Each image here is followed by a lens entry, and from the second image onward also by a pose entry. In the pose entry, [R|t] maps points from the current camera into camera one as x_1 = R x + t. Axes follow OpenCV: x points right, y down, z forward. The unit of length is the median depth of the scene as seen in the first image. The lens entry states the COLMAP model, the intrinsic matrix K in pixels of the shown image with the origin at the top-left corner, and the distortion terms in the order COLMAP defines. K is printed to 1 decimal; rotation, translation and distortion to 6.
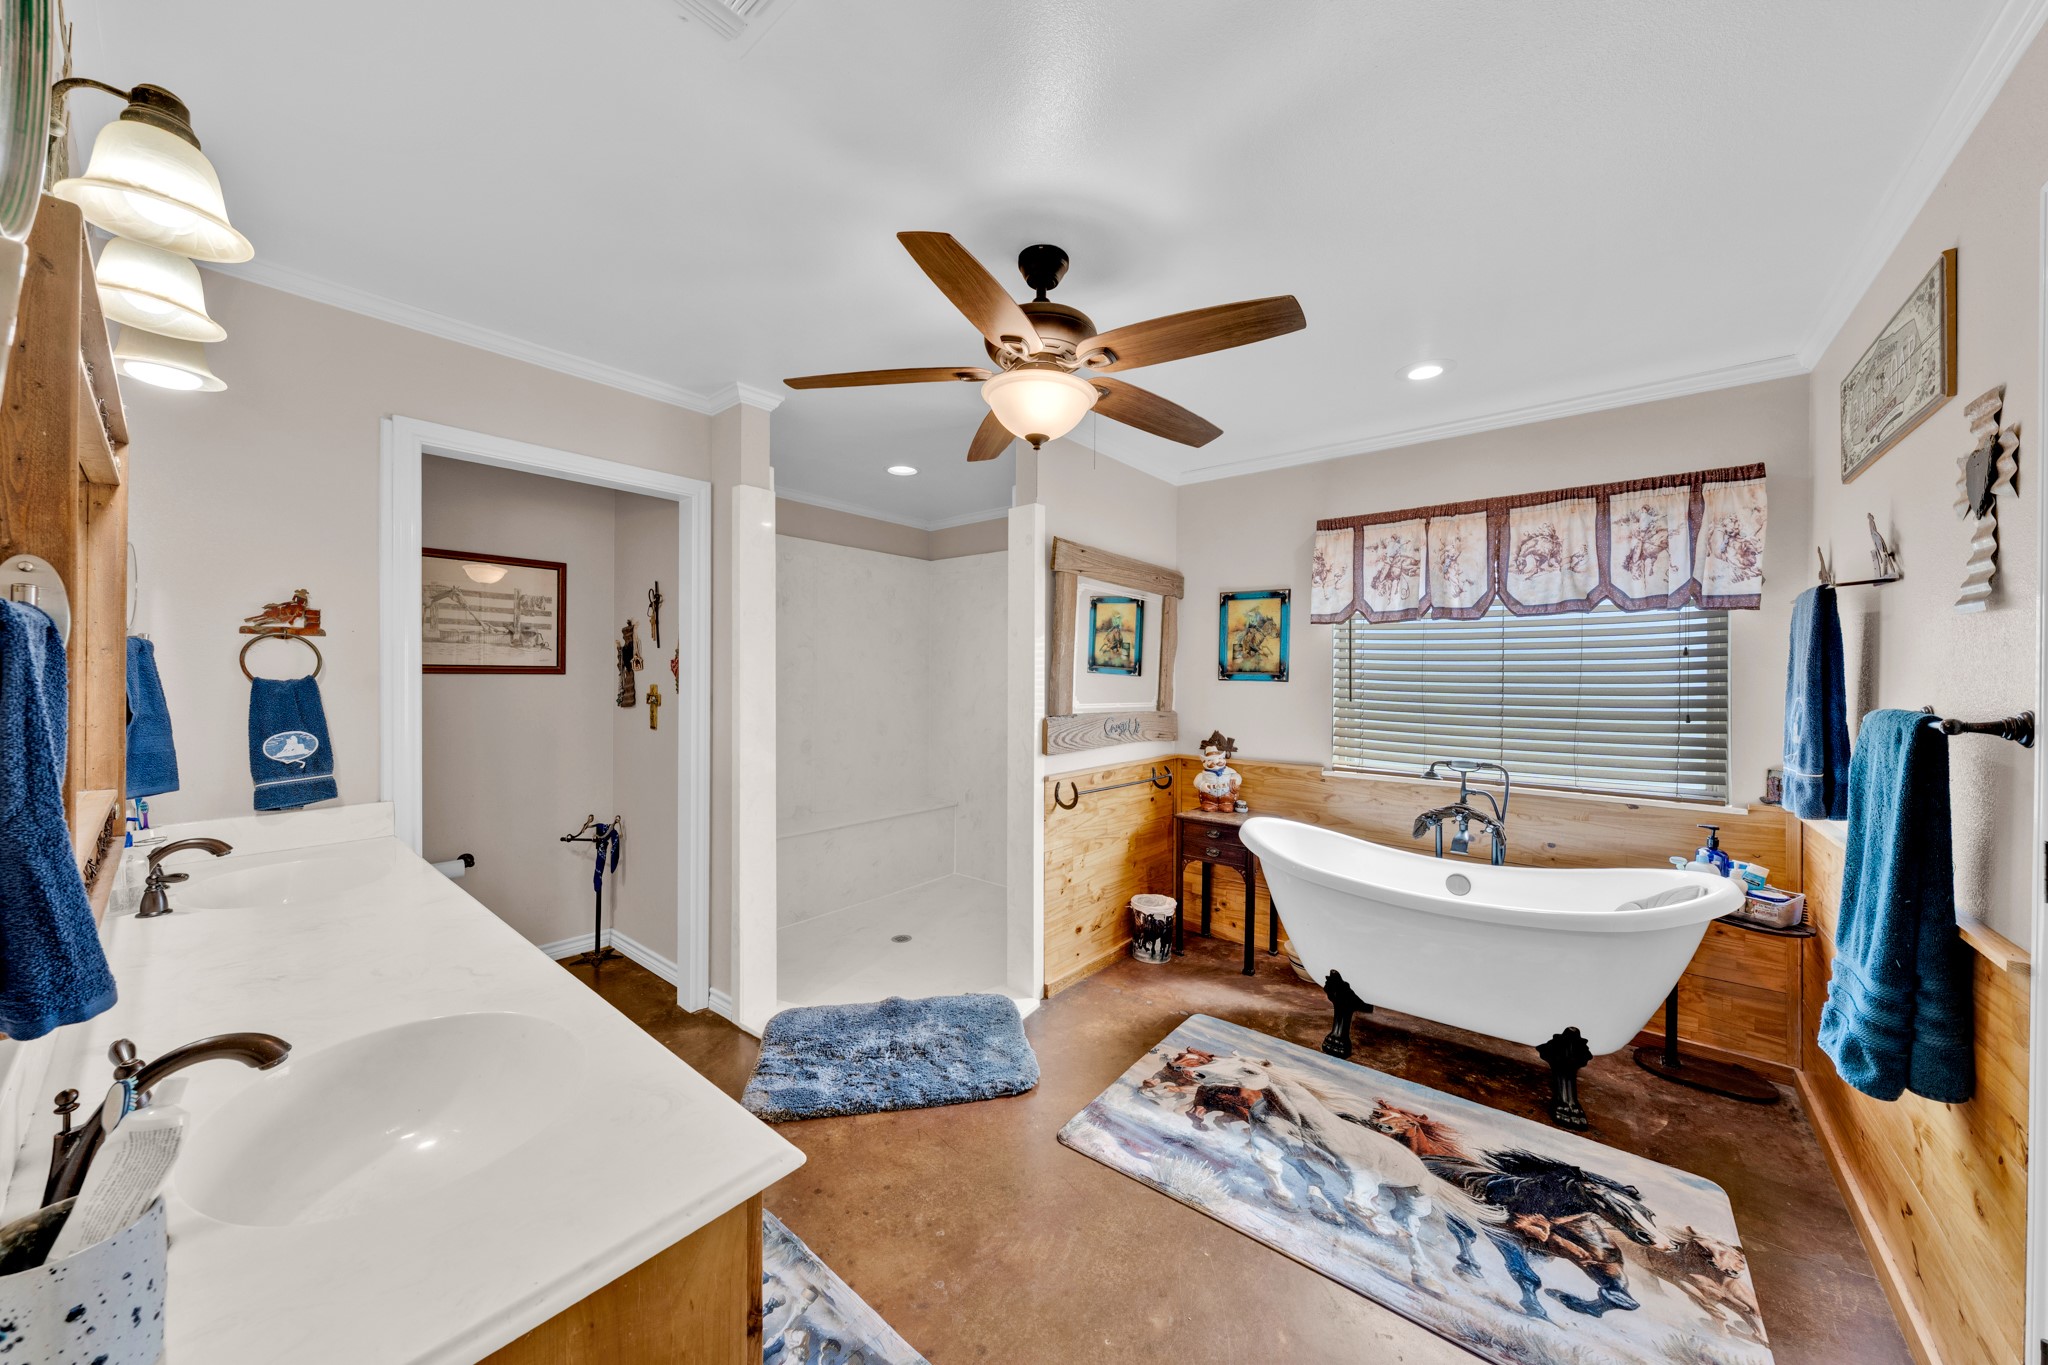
lens RADIAL K [[711.8, 0, 1034.0], [0, 711.8, 666.9], [0, 0, 1]] dist [0.001330, 0.000075]
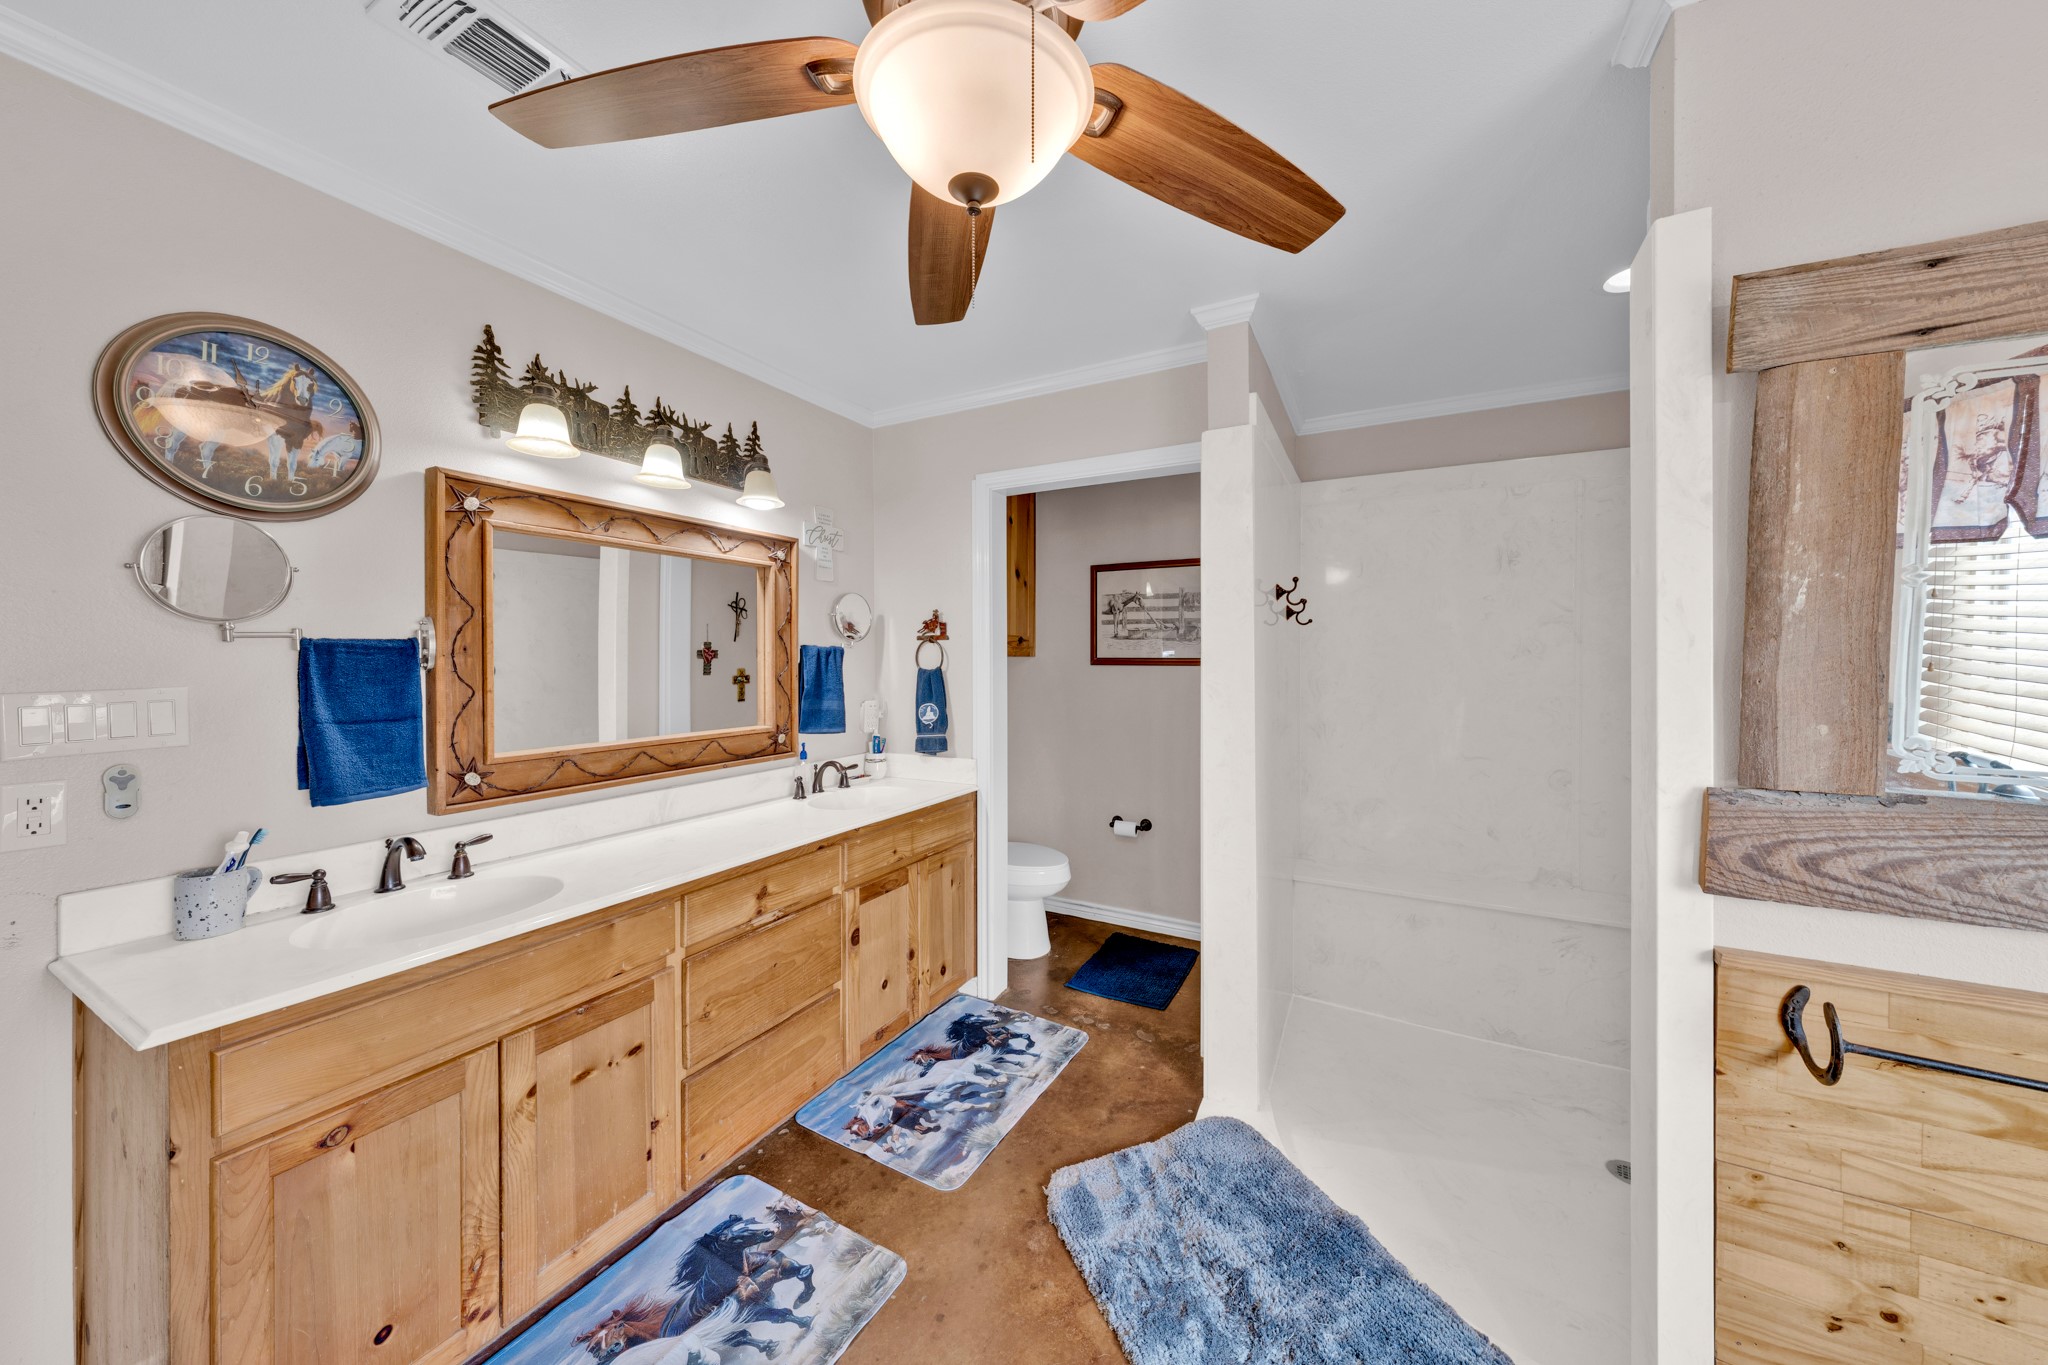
lens RADIAL K [[711.8, 0, 1034.0], [0, 711.8, 666.9], [0, 0, 1]] dist [0.001330, 0.000075]
pose [[0.174177, 0.003587, -0.984708, 0.482334], [0.008496, 0.999951, 0.005145, 0.006364], [0.984678, -0.009262, 0.174138, 0.926282]]
